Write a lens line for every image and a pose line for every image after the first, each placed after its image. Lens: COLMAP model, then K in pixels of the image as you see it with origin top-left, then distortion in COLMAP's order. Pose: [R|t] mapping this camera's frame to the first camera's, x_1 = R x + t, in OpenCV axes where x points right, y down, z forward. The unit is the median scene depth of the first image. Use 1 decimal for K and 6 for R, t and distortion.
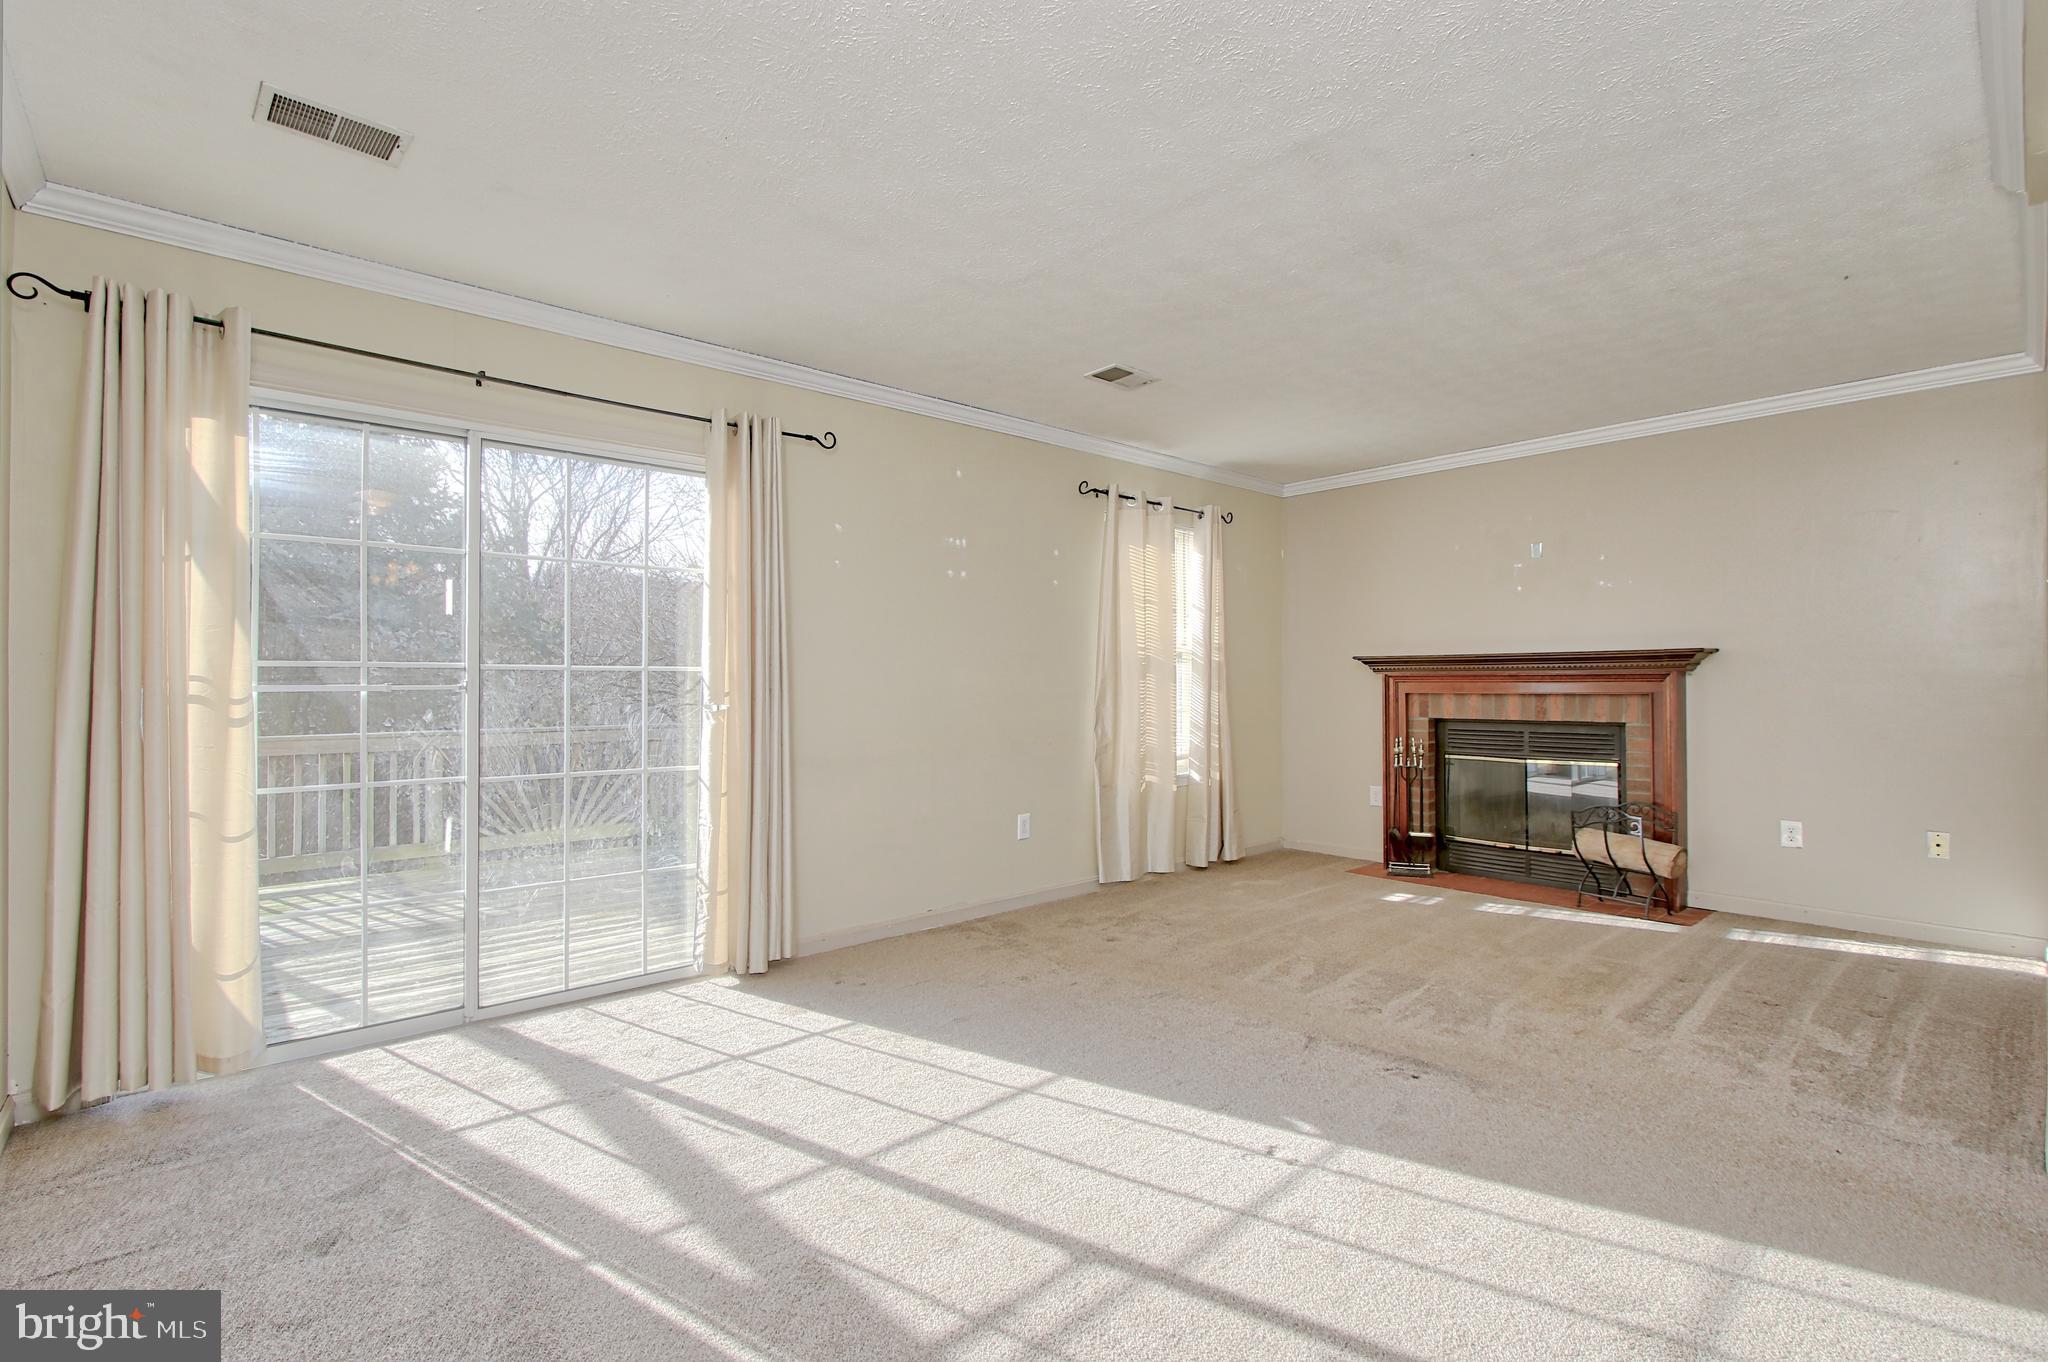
lens RADIAL K [[956.8, 0, 979.9], [0, 956.8, 667.2], [0, 0, 1]] dist [-0.005757, -0.001003]
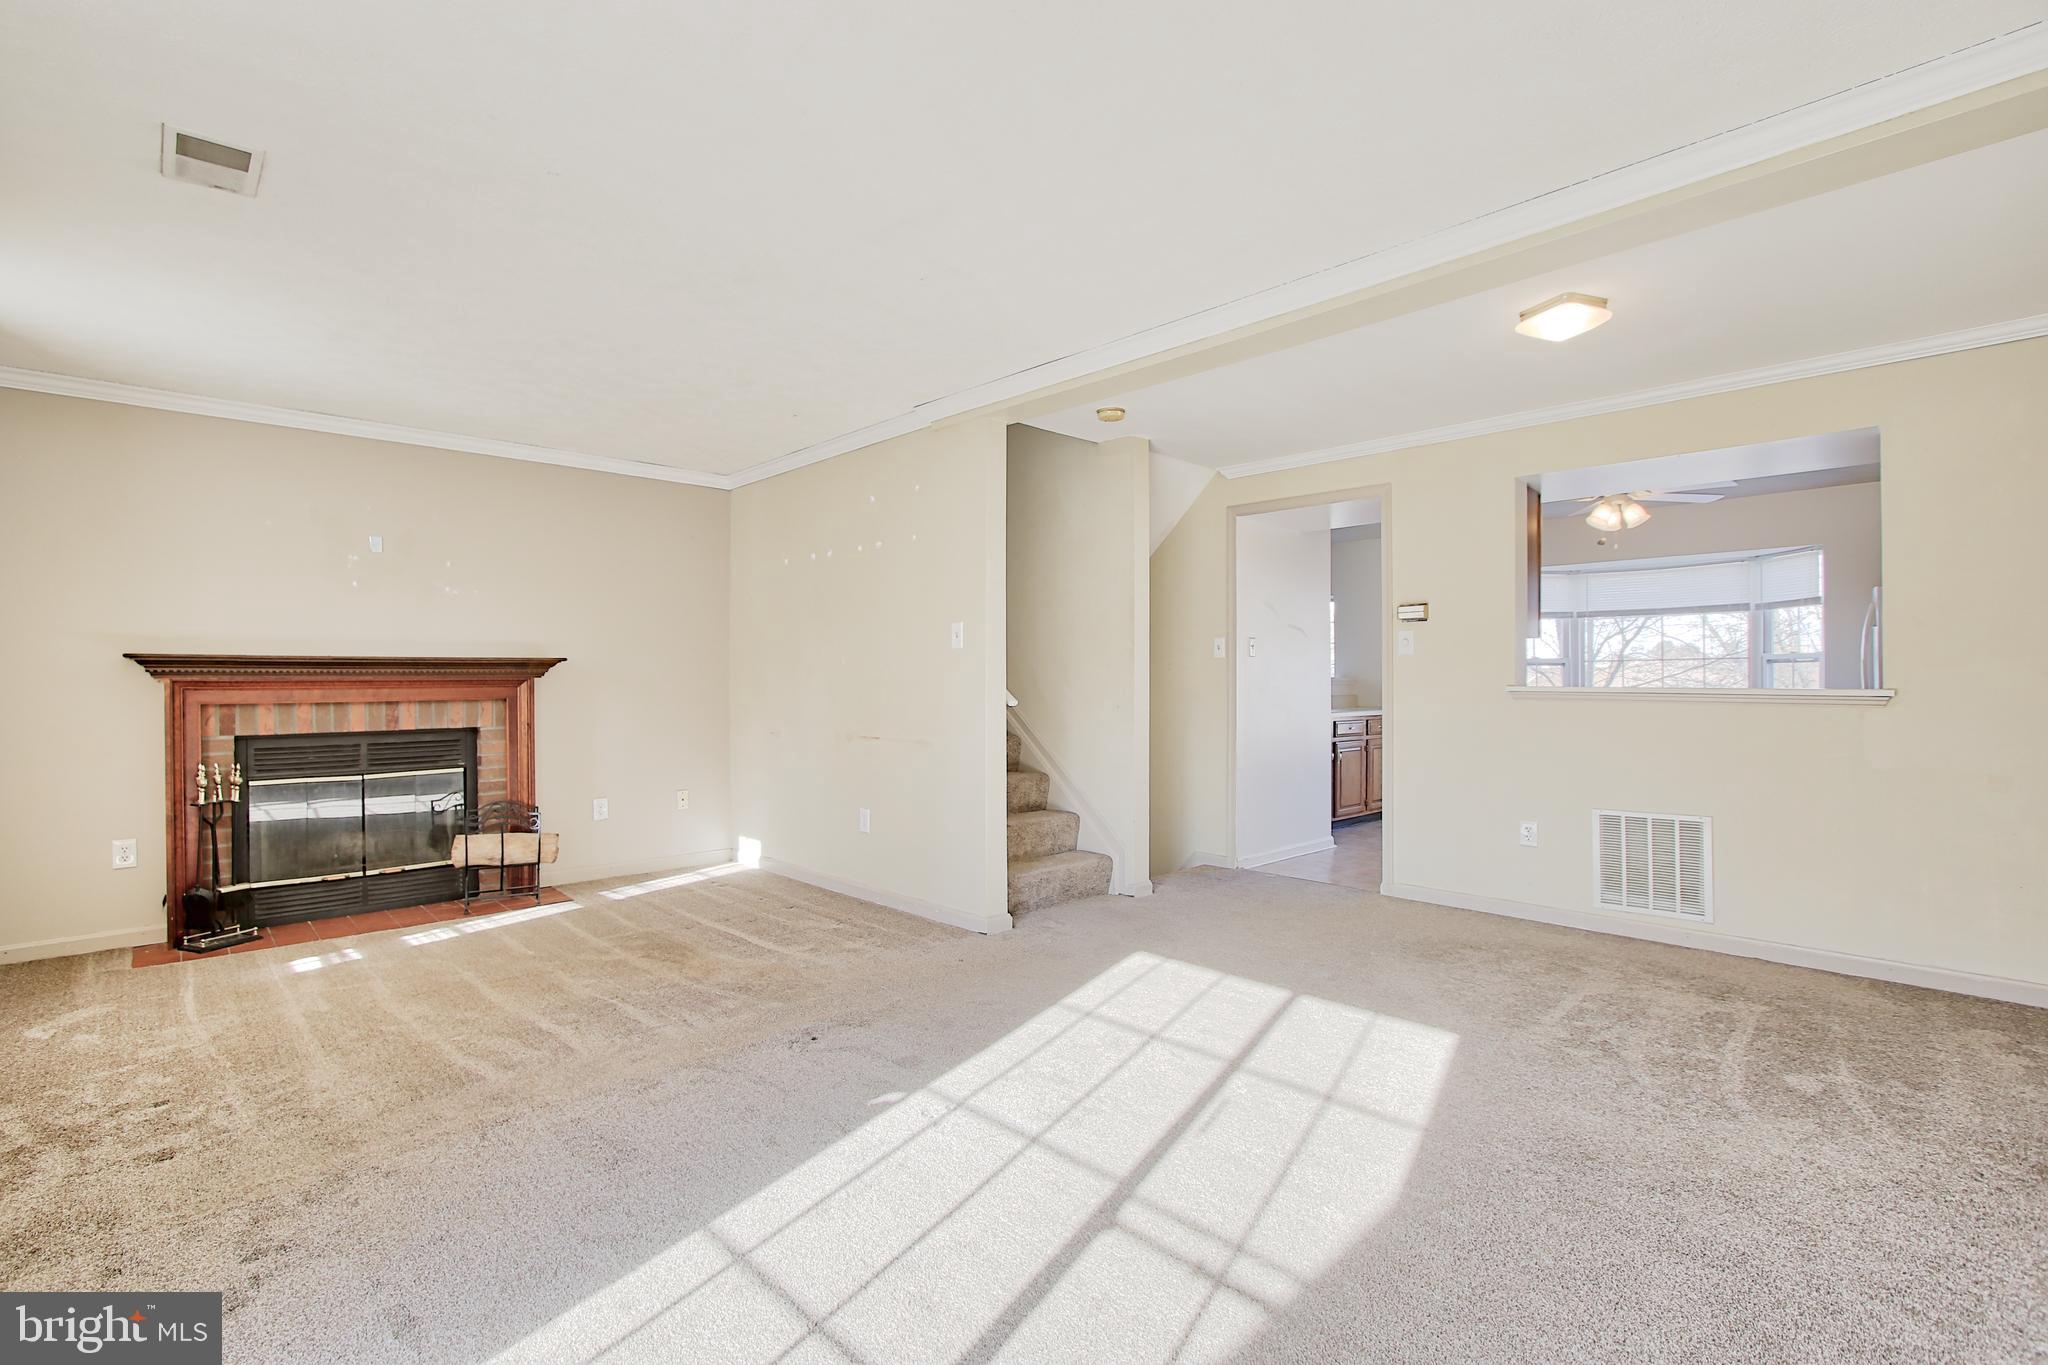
lens RADIAL K [[956.8, 0, 1019.9], [0, 956.8, 681.2], [0, 0, 1]] dist [-0.005757, -0.001003]
pose [[-0.057220, 0.000274, 0.998362, -0.393075], [-0.010259, 0.999947, -0.000863, 0.003223], [-0.998309, -0.010292, -0.057214, 0.477644]]
